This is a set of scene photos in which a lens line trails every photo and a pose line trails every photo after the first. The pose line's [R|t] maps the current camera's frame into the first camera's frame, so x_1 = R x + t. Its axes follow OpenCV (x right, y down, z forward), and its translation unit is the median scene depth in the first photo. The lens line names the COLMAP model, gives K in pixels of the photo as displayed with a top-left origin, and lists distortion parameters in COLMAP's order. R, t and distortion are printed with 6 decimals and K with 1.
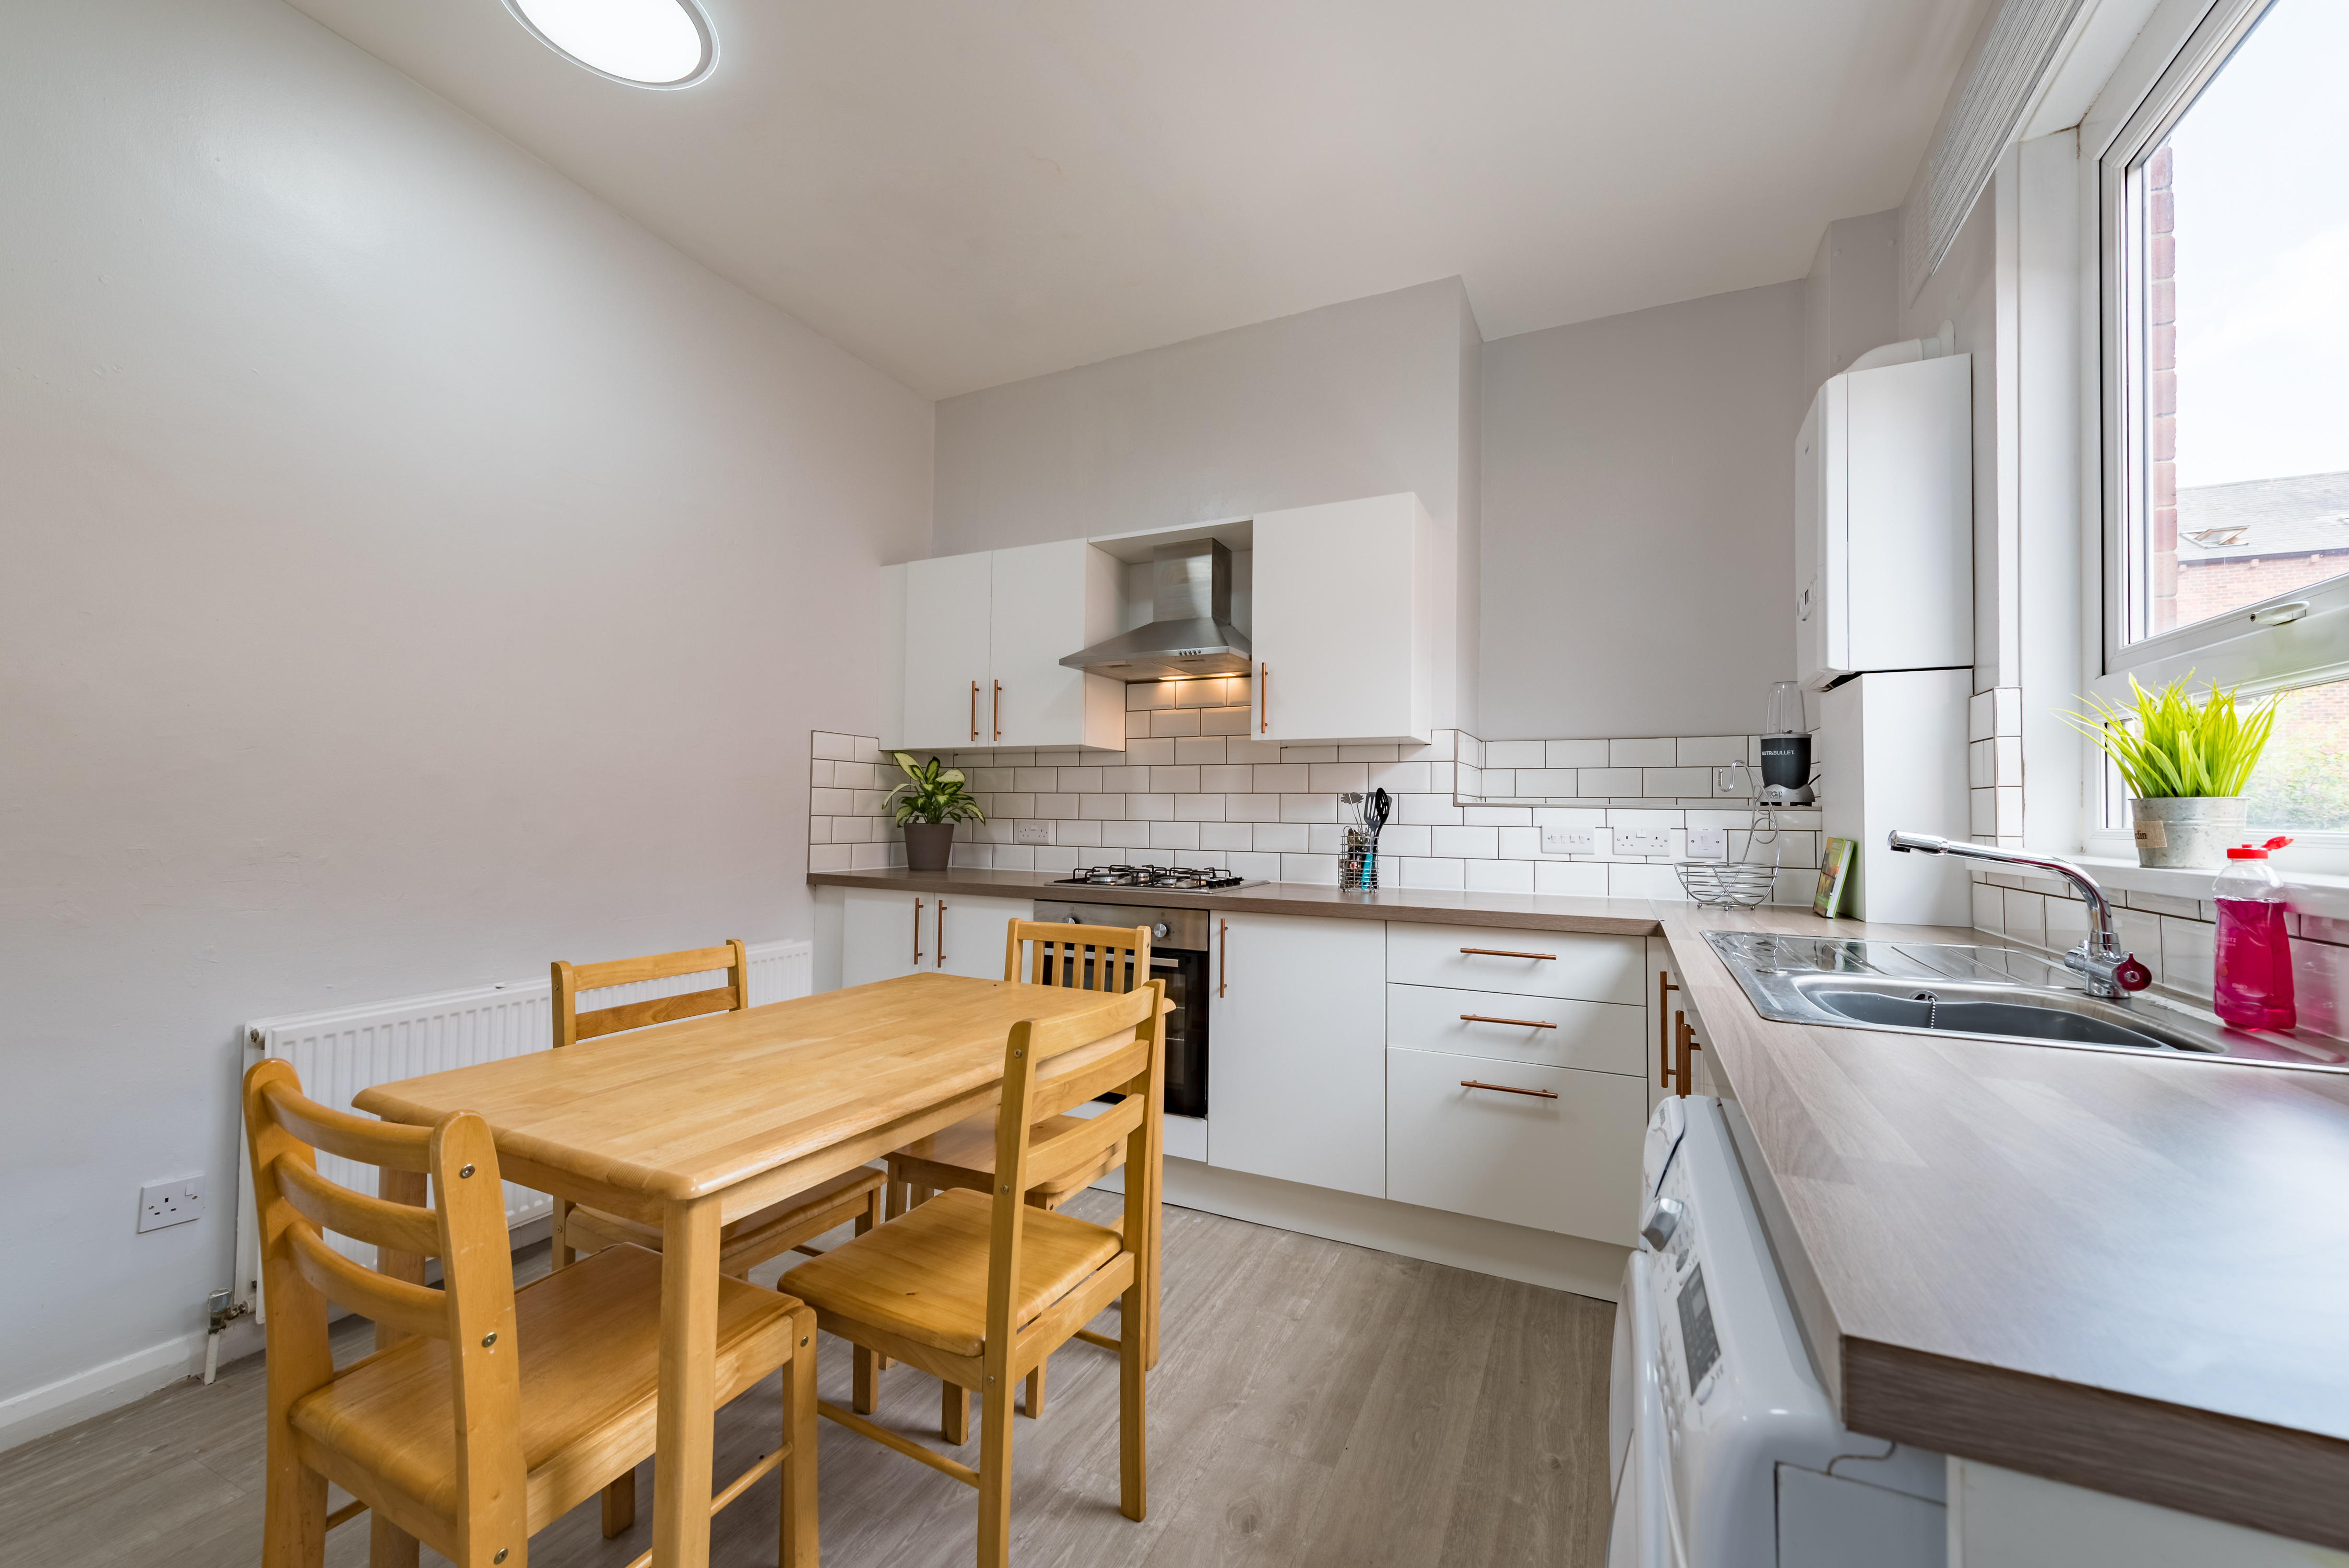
lens RADIAL K [[916.0, 0, 1172.5], [0, 916.0, 795.5], [0, 0, 1]] dist [-0.002650, -0.000951]
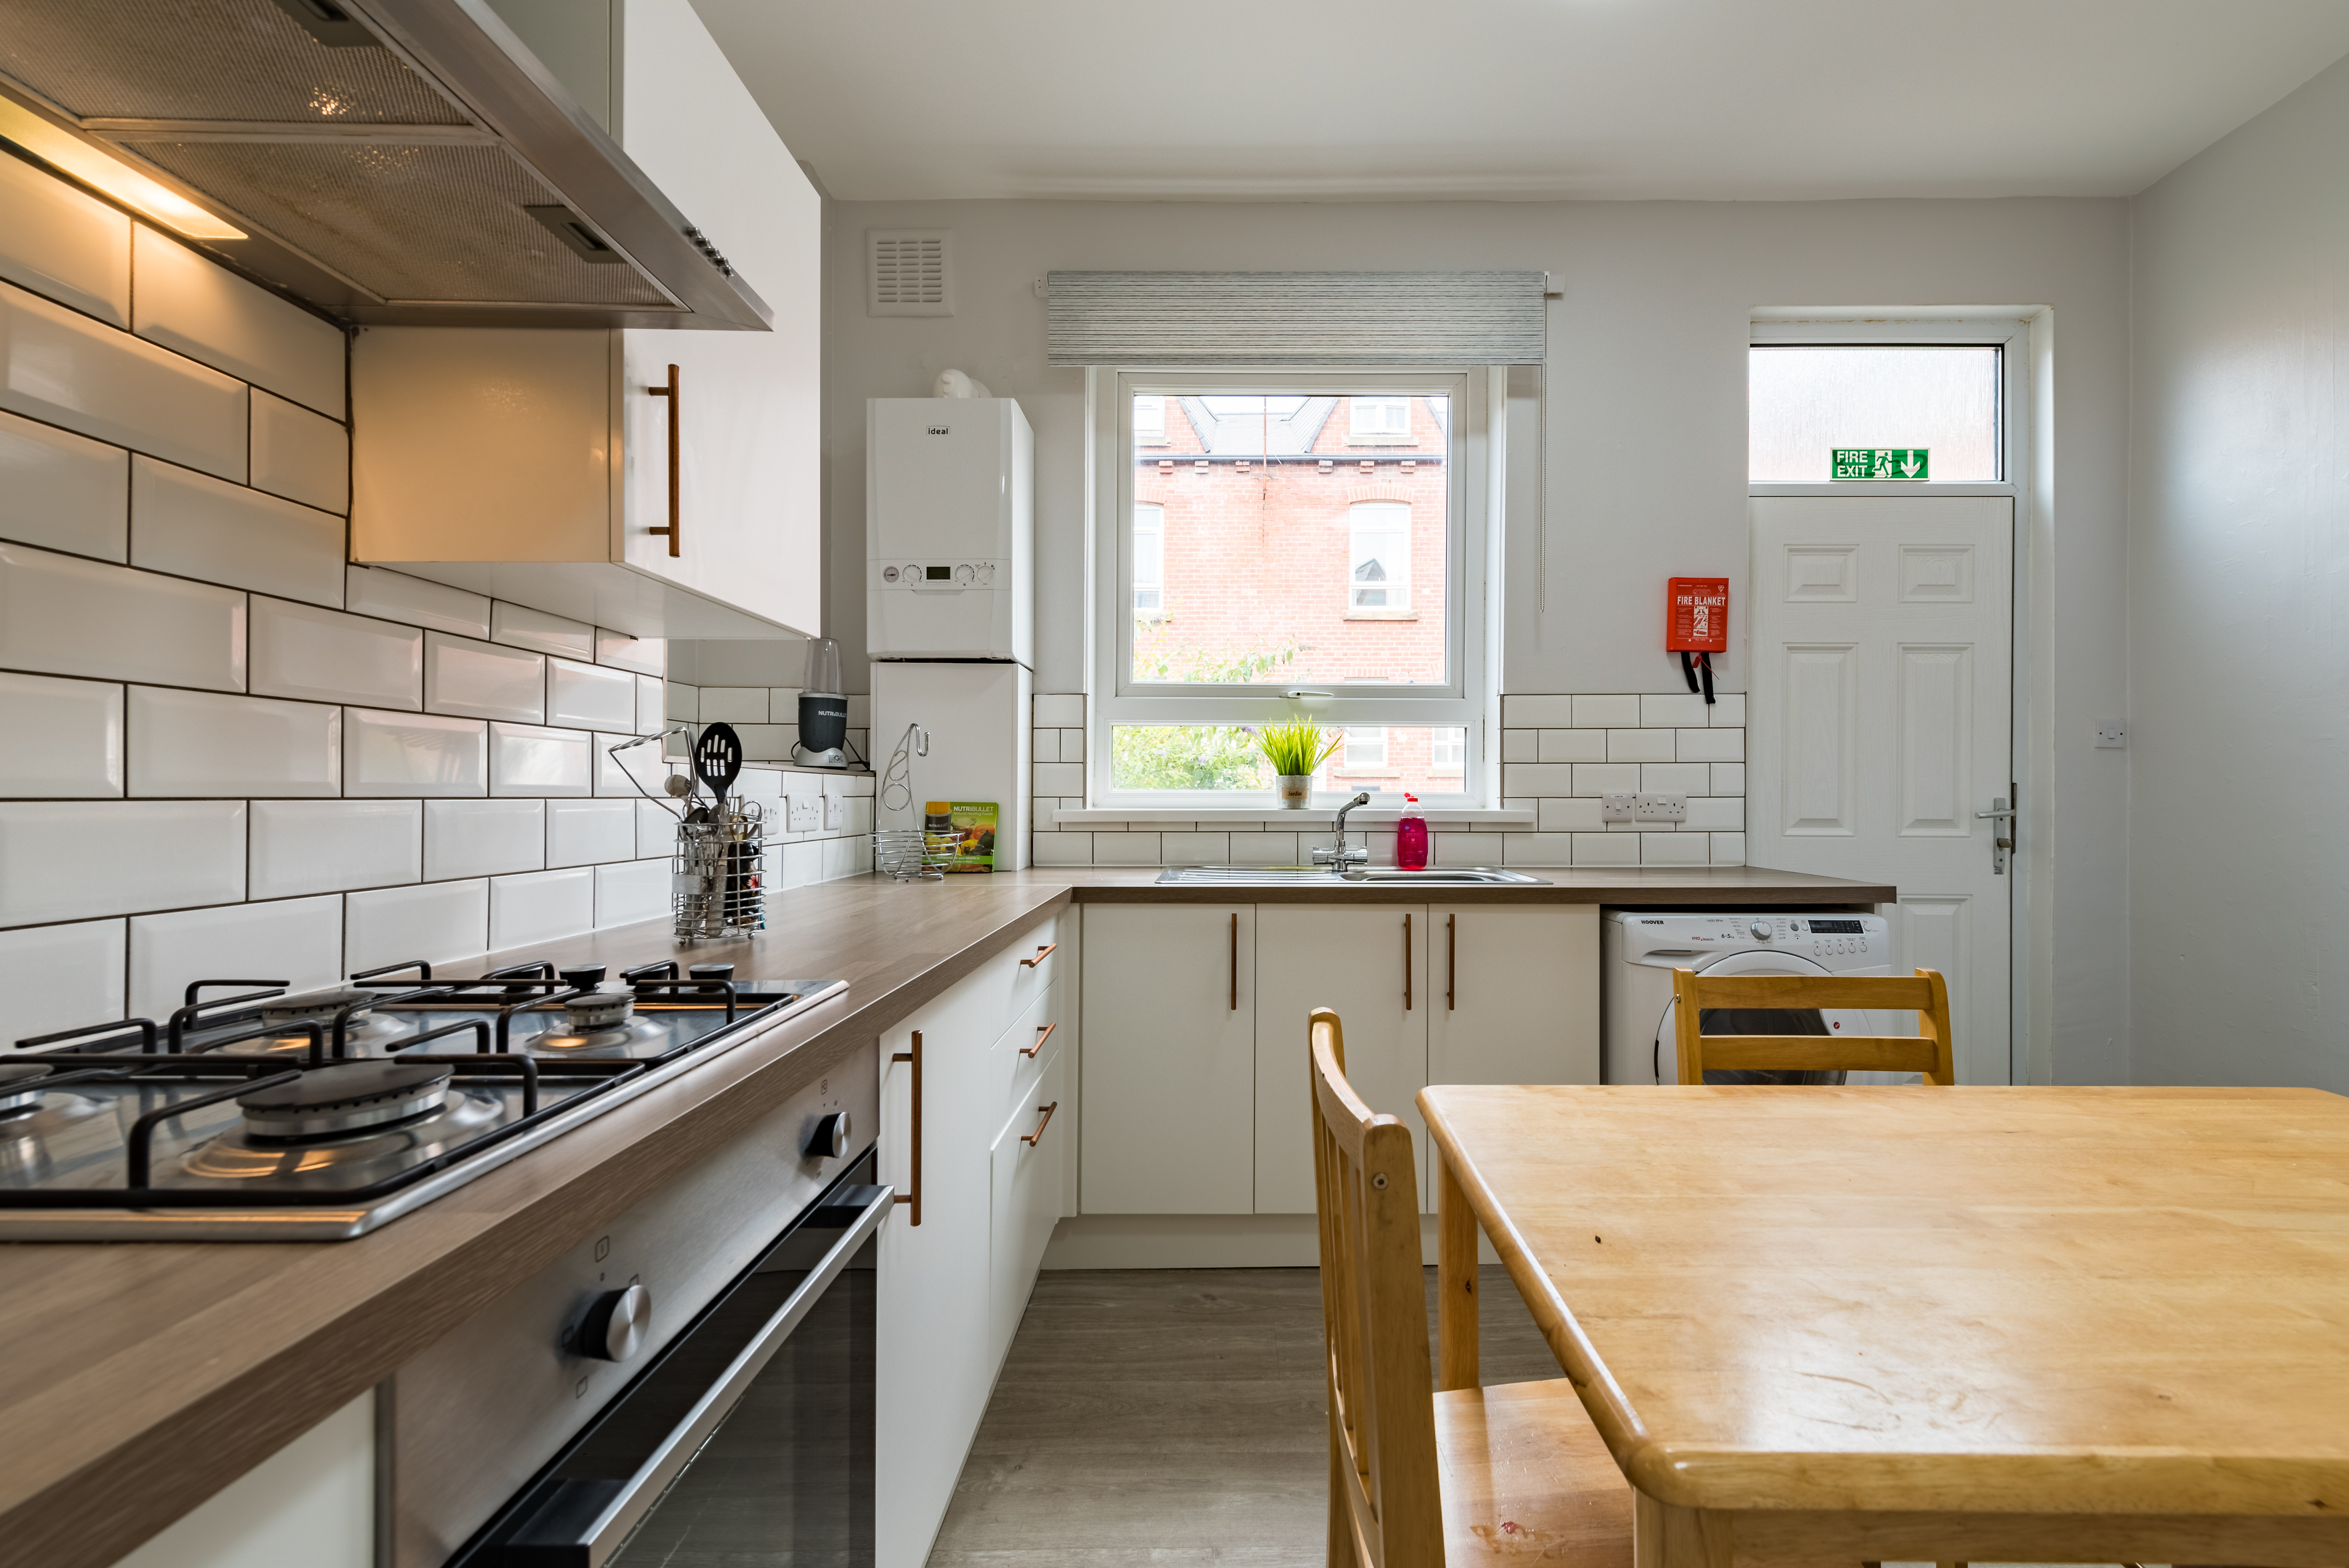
lens RADIAL K [[925.1, 0, 1211.3], [0, 925.1, 798.6], [0, 0, 1]] dist [0.001669, -0.000185]
pose [[-0.430997, -0.015658, 0.902217, -0.319169], [-0.025188, 0.999669, 0.005317, 0.022024], [-0.902002, -0.020433, -0.431249, 0.919654]]
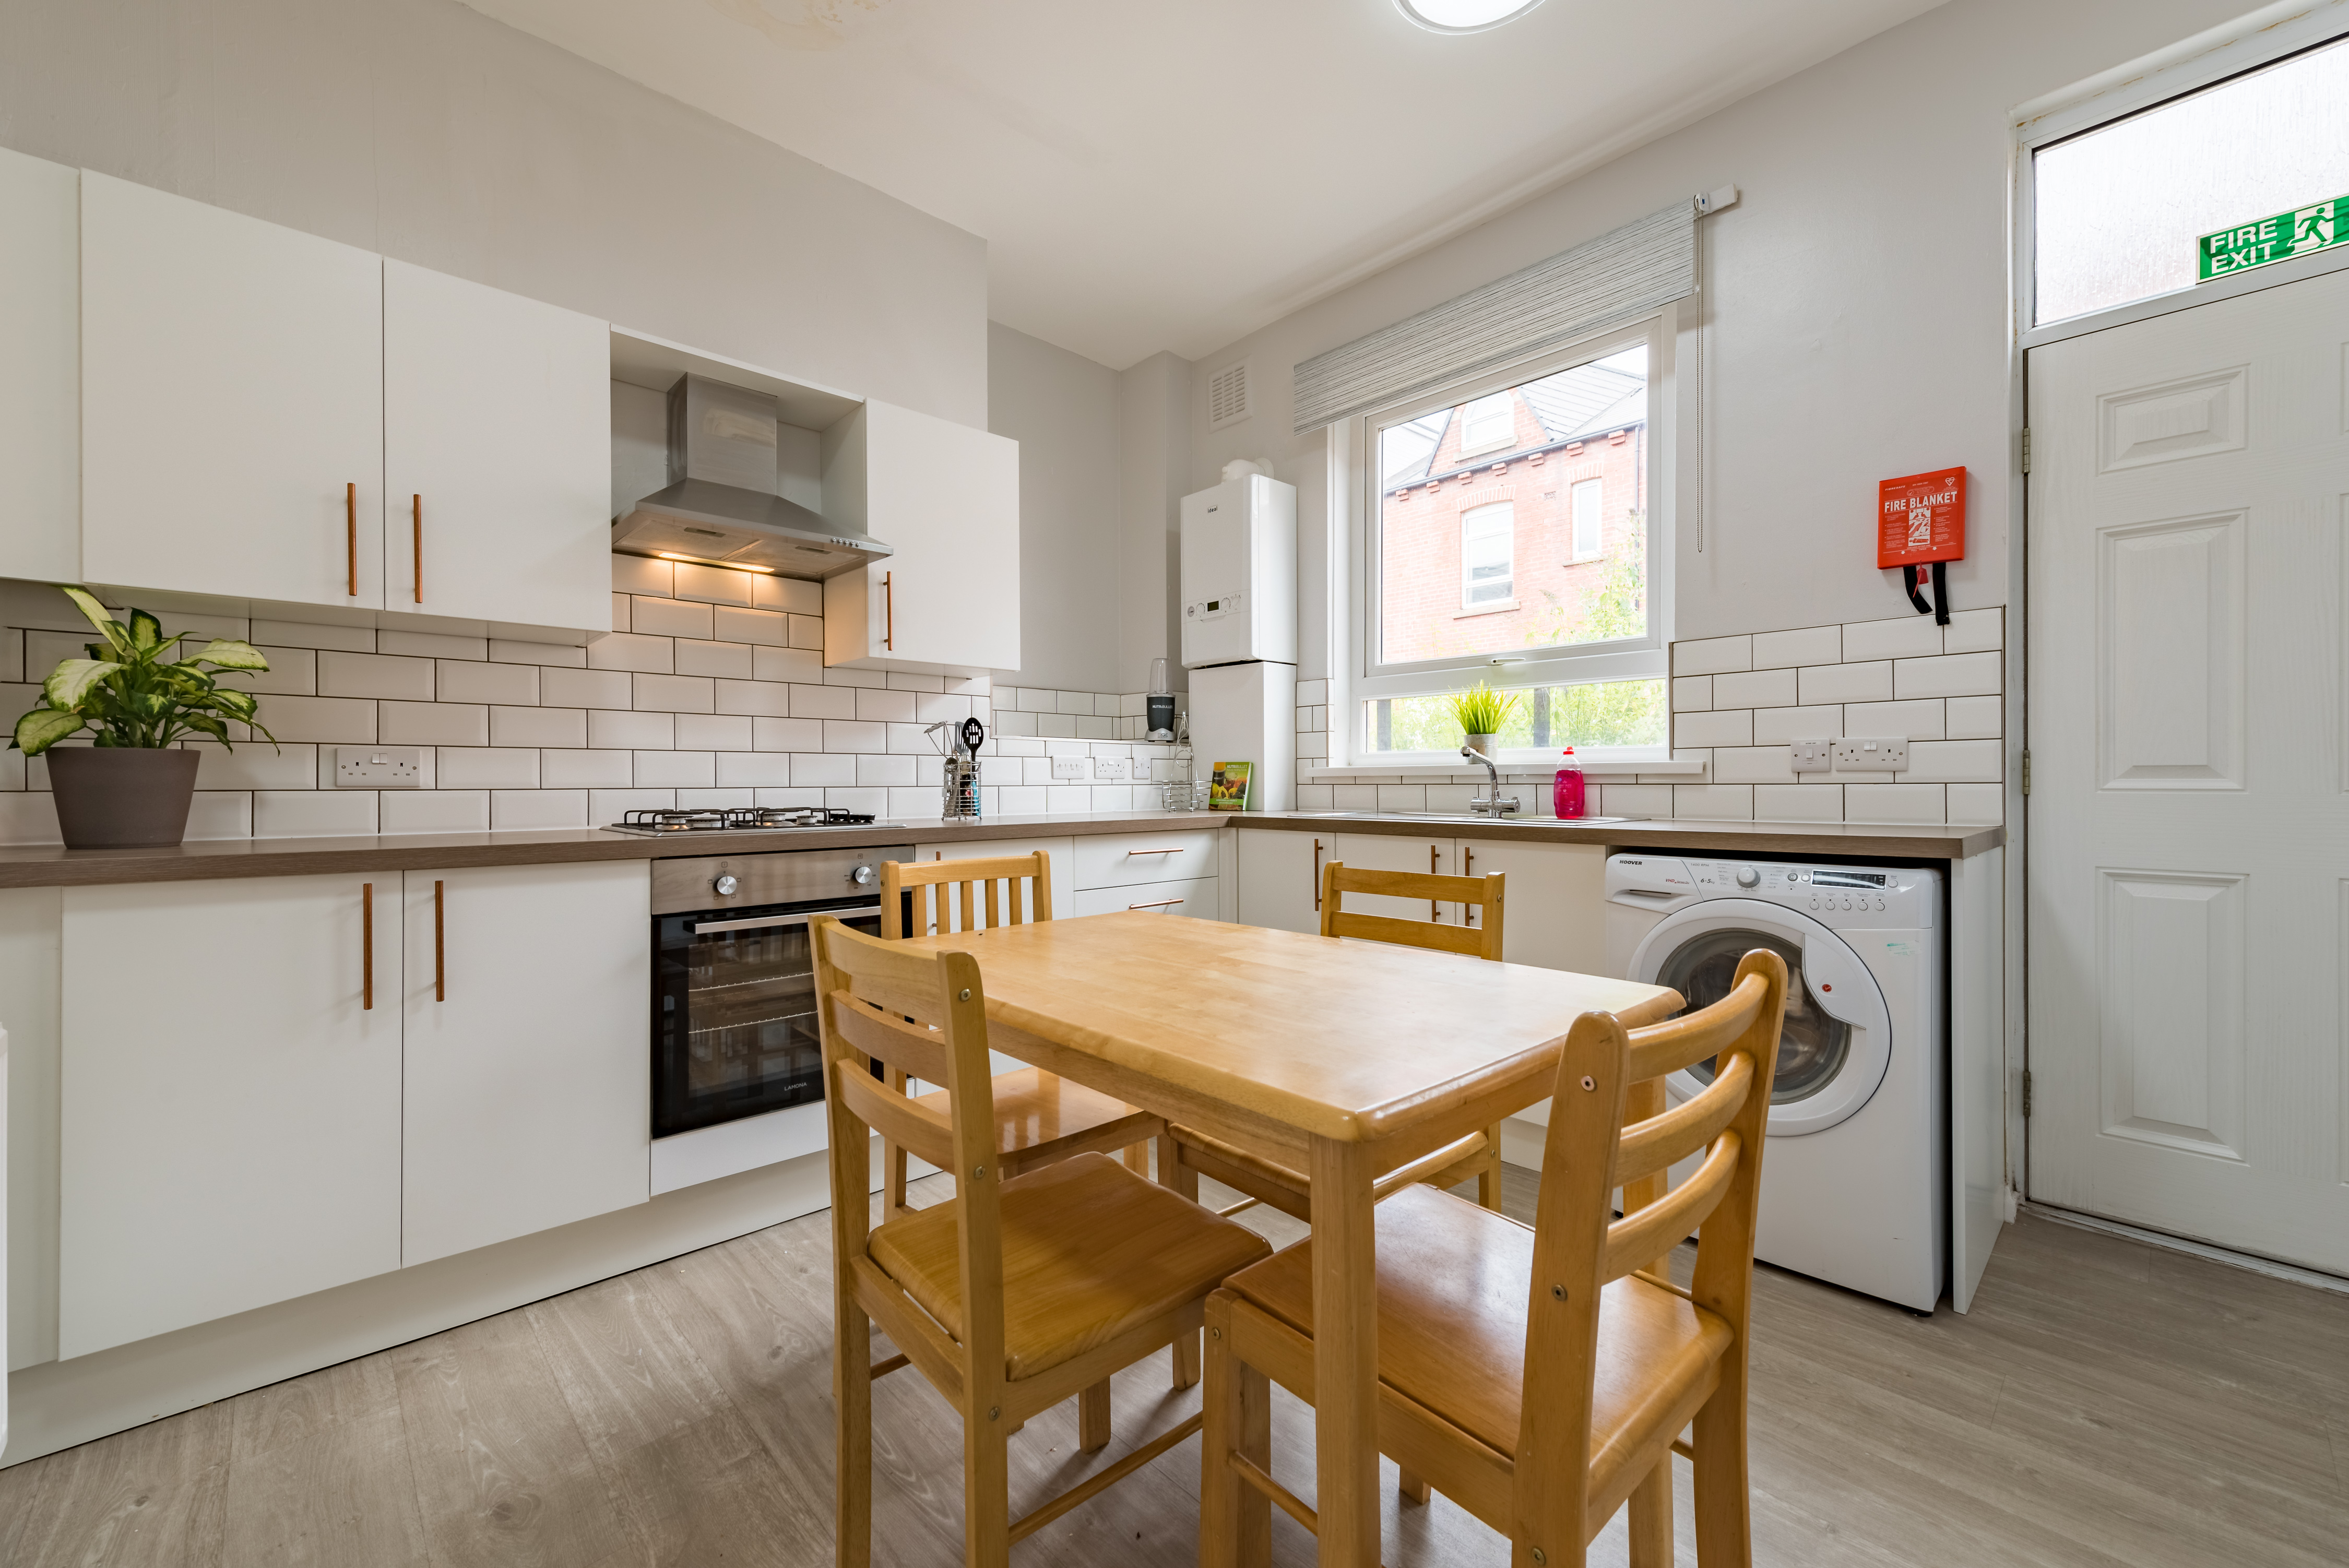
lens RADIAL K [[916.0, 0, 1172.5], [0, 916.0, 795.5], [0, 0, 1]] dist [-0.002650, -0.000951]
pose [[0.360578, -0.027948, 0.932310, -0.614563], [-0.011202, 0.999349, 0.034290, 0.039077], [-0.932662, -0.022807, 0.360031, 0.394348]]
